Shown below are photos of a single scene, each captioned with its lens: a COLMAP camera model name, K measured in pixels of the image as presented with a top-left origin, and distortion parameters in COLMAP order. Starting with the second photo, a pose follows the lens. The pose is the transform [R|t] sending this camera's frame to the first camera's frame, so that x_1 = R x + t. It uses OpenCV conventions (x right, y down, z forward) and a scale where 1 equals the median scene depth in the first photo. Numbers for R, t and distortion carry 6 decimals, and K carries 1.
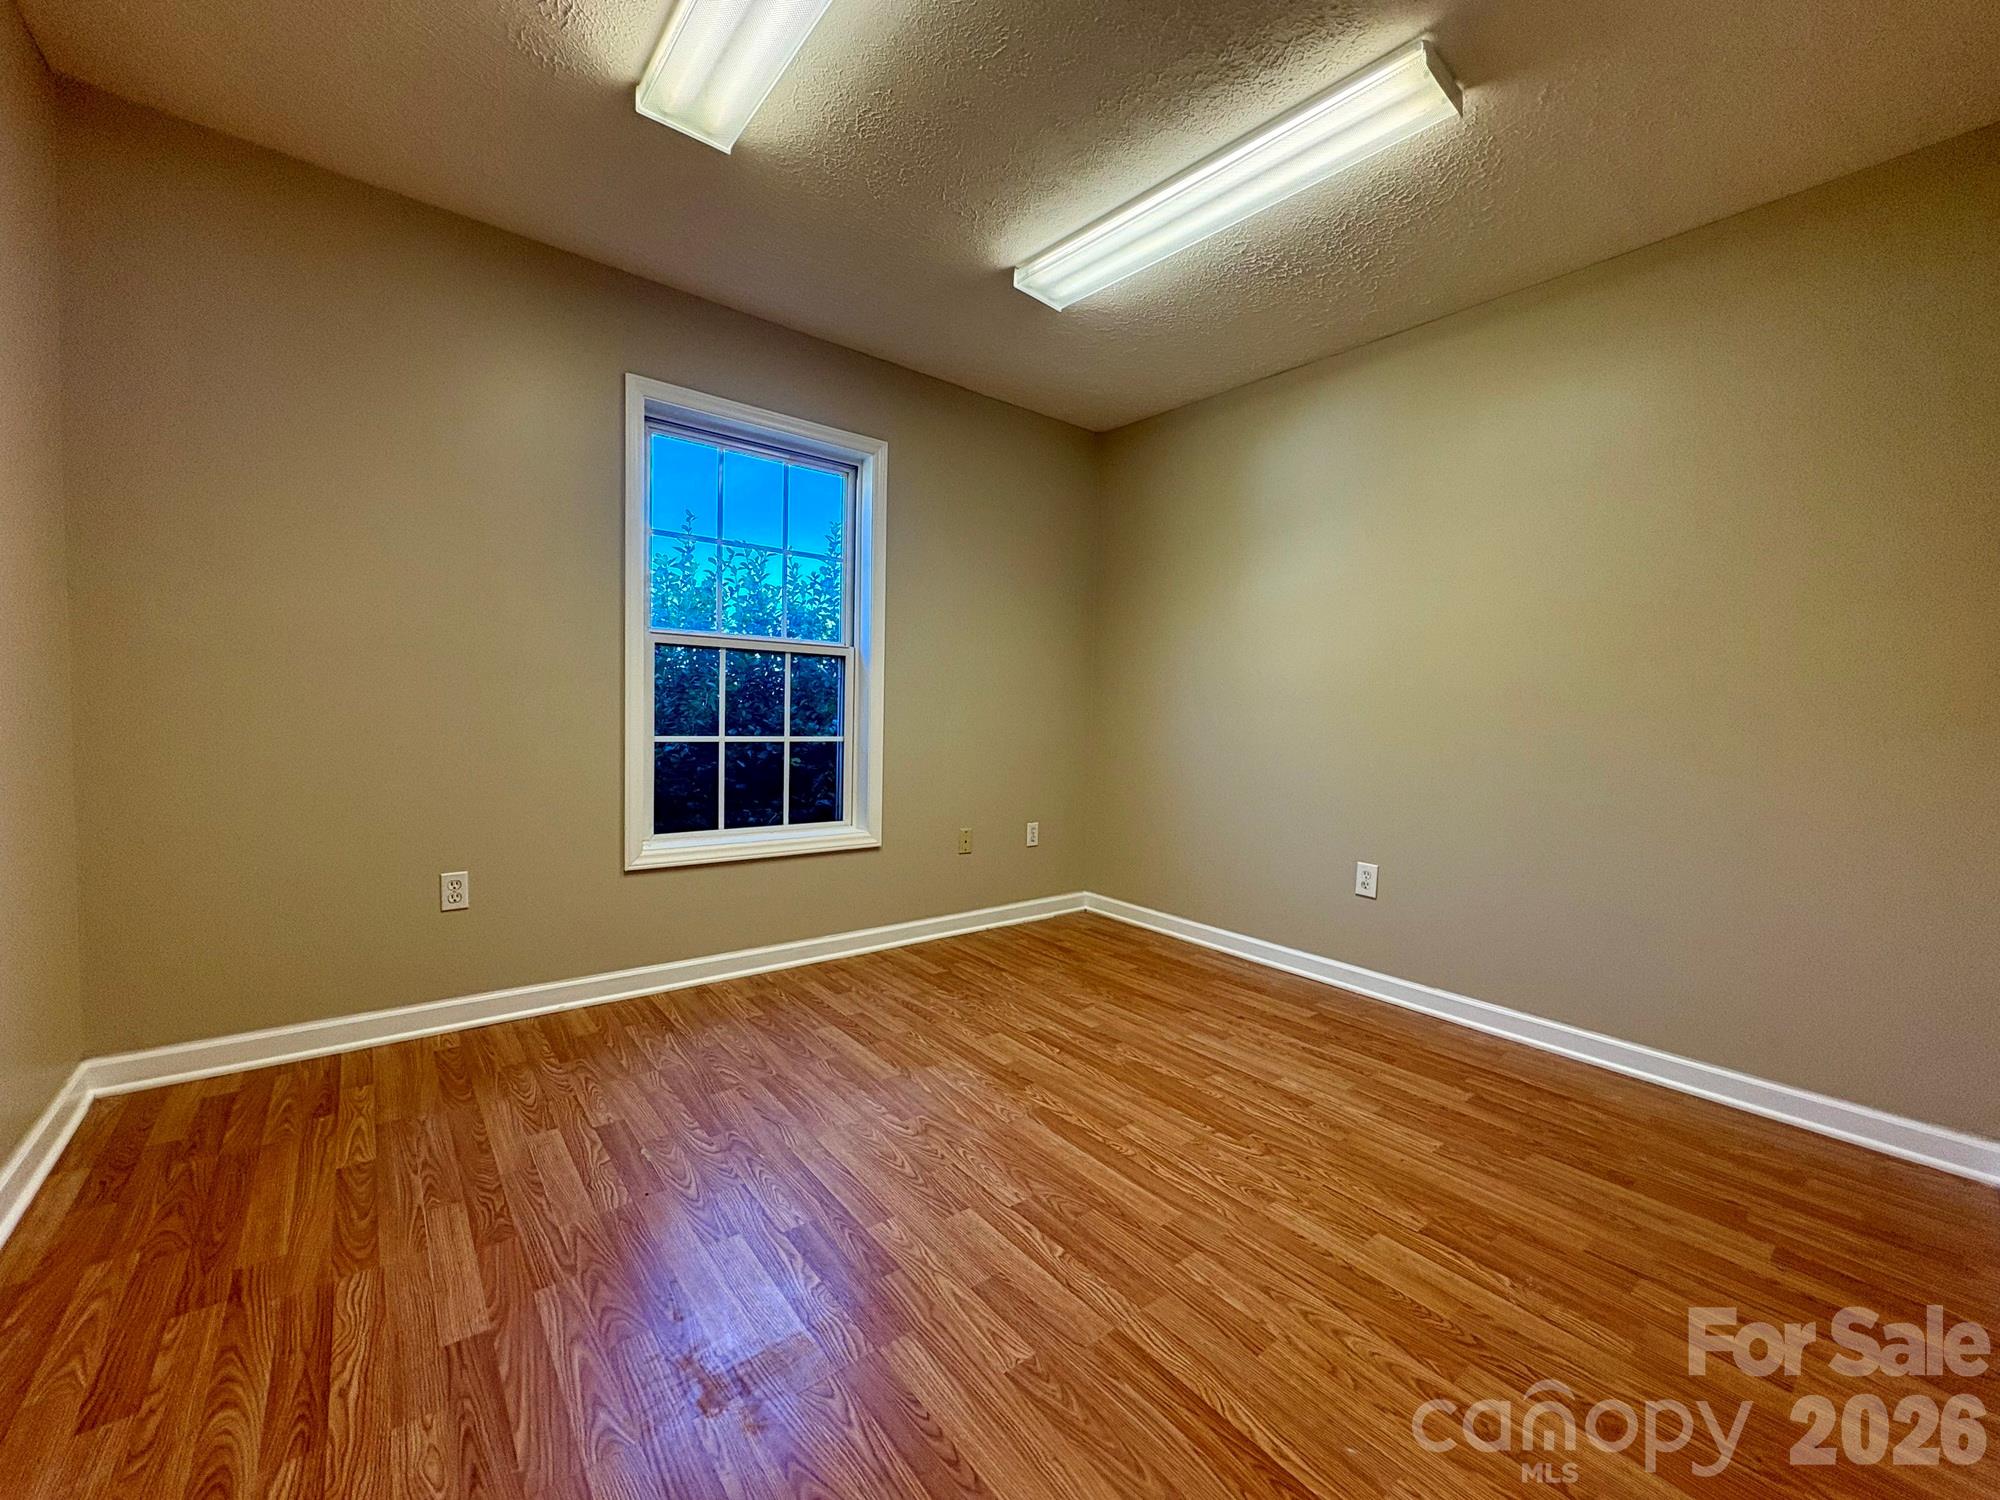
lens RADIAL K [[800.5, 0, 1017.8], [0, 800.5, 753.1], [0, 0, 1]] dist [-0.000393, 0.000407]
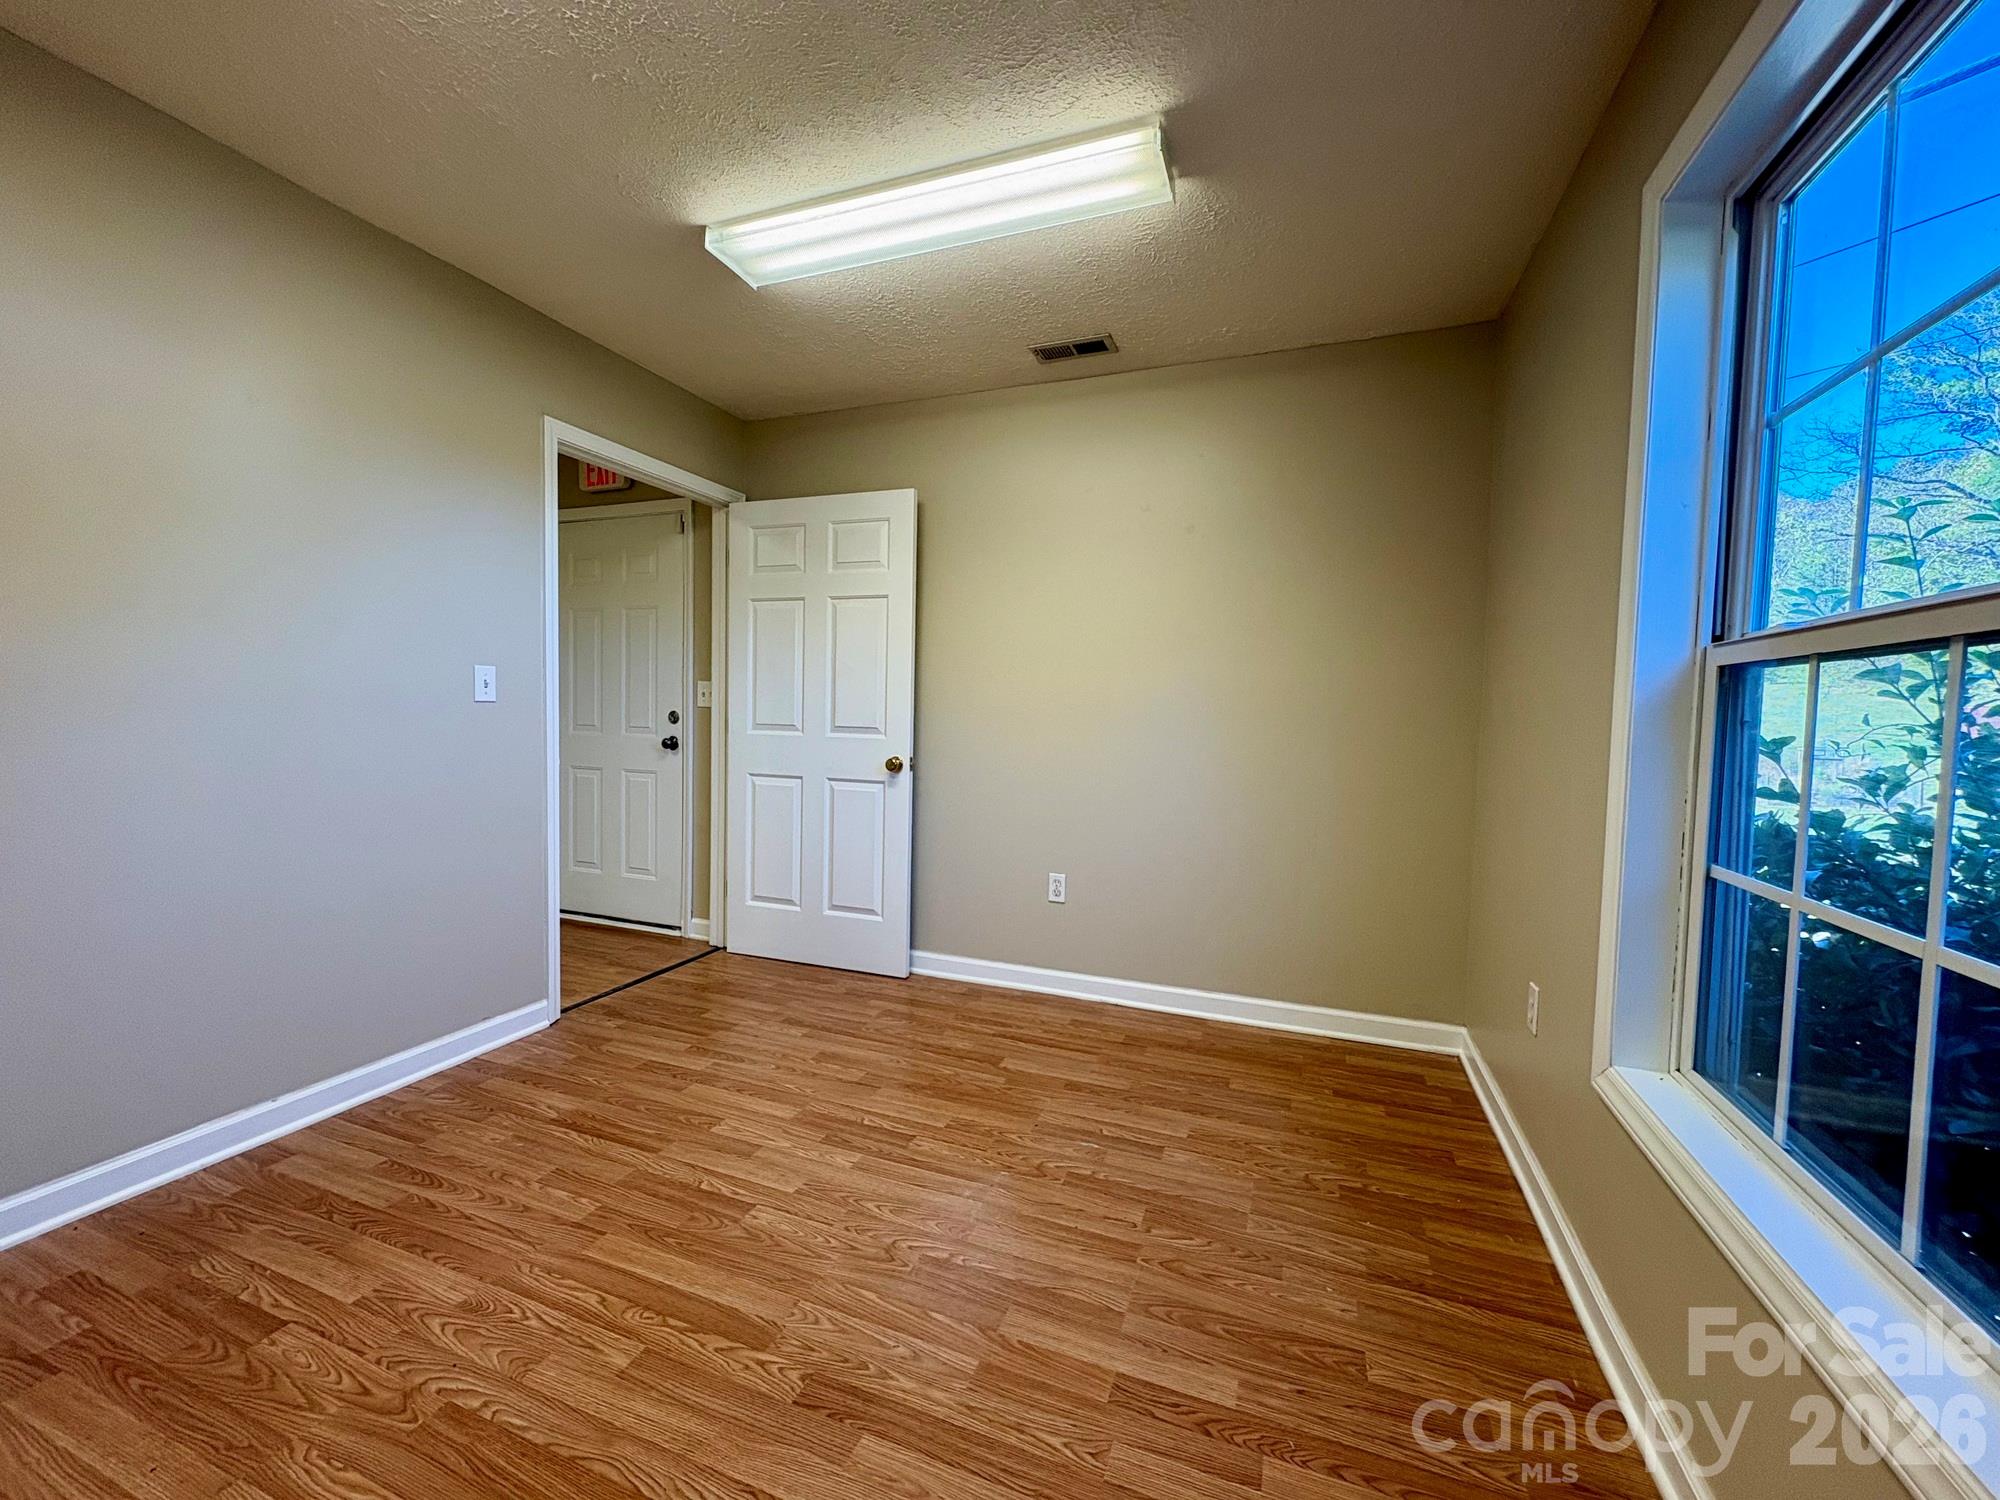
lens RADIAL K [[800.5, 0, 998.5], [0, 800.5, 754.2], [0, 0, 1]] dist [-0.000393, 0.000407]
pose [[-0.876376, -0.020138, -0.481207, 0.237555], [-0.068822, 0.994109, 0.083736, -0.163170], [0.476686, 0.106501, -0.872598, 2.013798]]
